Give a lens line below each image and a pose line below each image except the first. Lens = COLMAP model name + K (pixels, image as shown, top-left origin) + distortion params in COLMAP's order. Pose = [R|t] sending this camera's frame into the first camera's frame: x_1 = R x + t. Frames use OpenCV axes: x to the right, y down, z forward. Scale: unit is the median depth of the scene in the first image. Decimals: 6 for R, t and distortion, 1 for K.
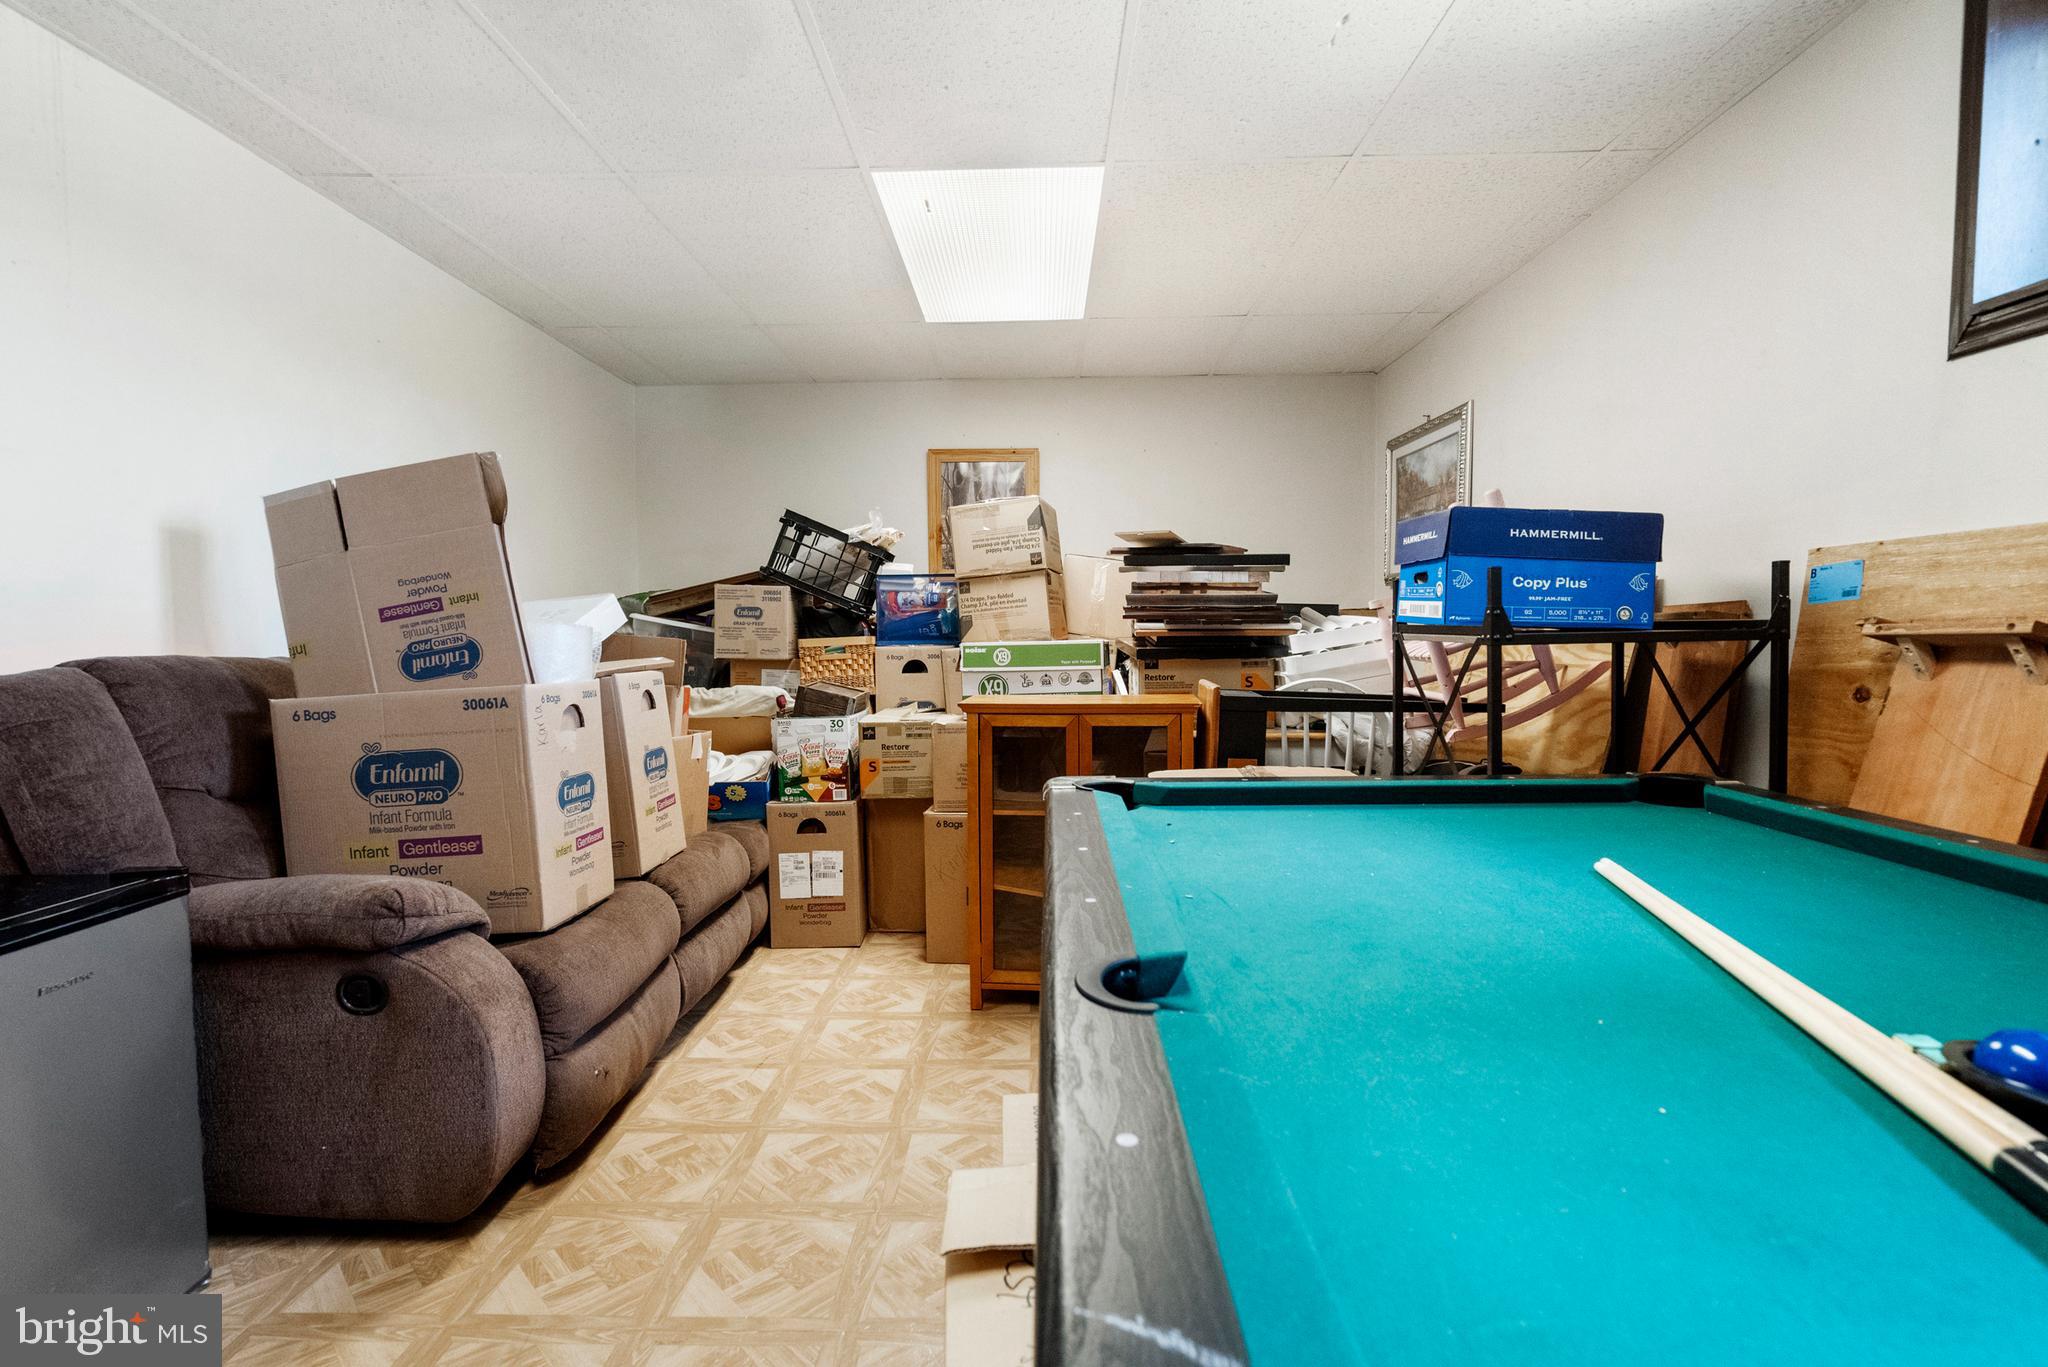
lens RADIAL K [[981.5, 0, 995.2], [0, 981.5, 678.2], [0, 0, 1]] dist [-0.001749, 0.000887]
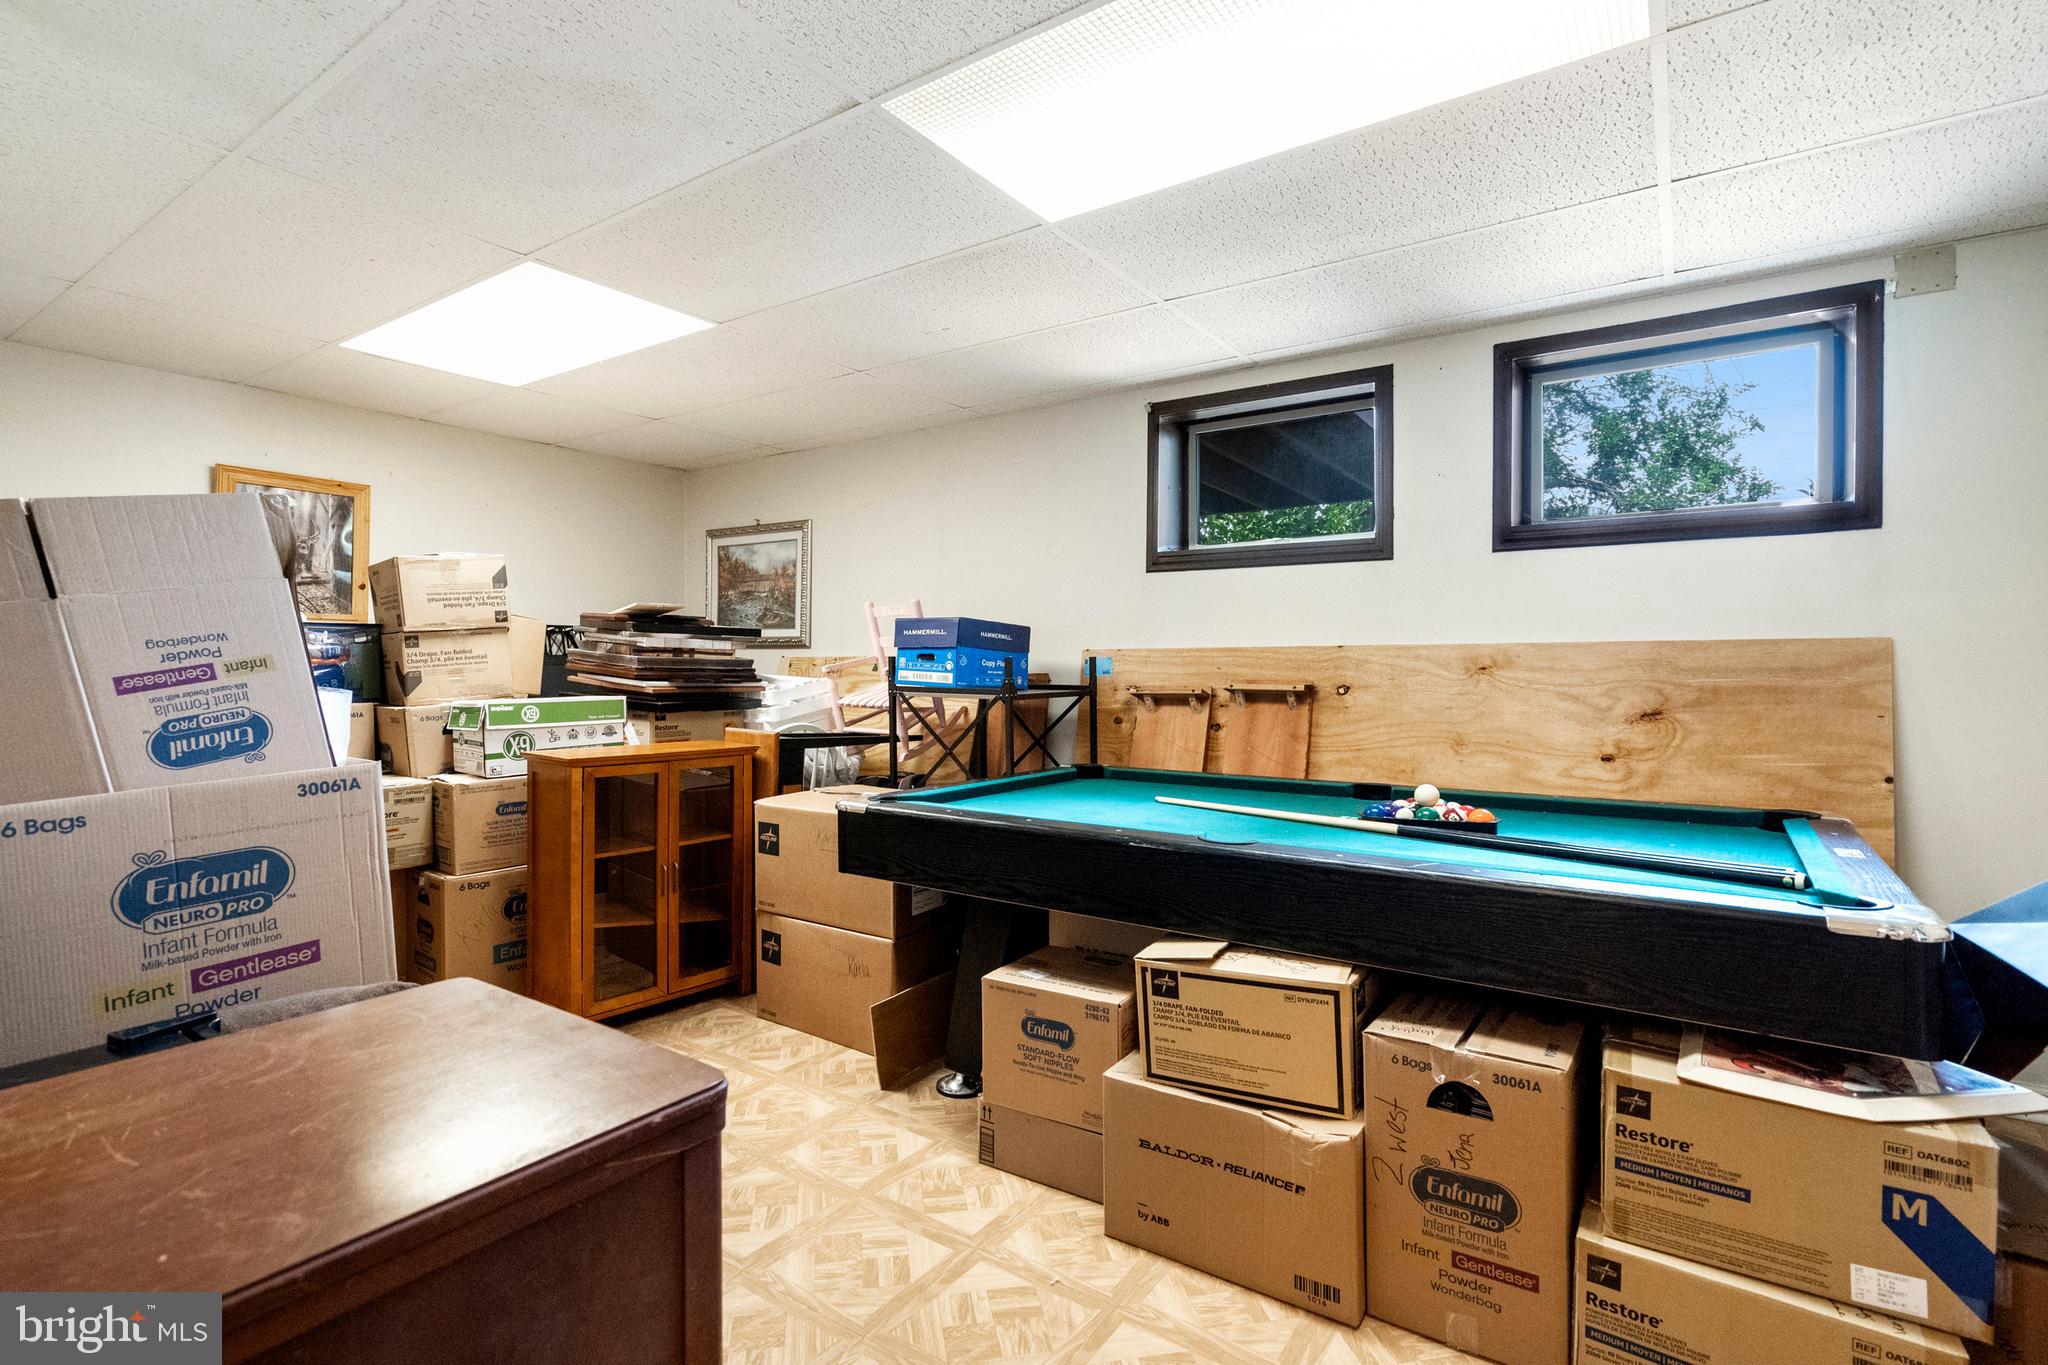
lens RADIAL K [[981.5, 0, 995.2], [0, 981.5, 677.2], [0, 0, 1]] dist [-0.001749, 0.000887]
pose [[0.567139, 0.000818, 0.823622, -0.866674], [0.032676, 0.999190, -0.023492, -0.030790], [-0.822974, 0.040236, 0.566653, 0.006078]]
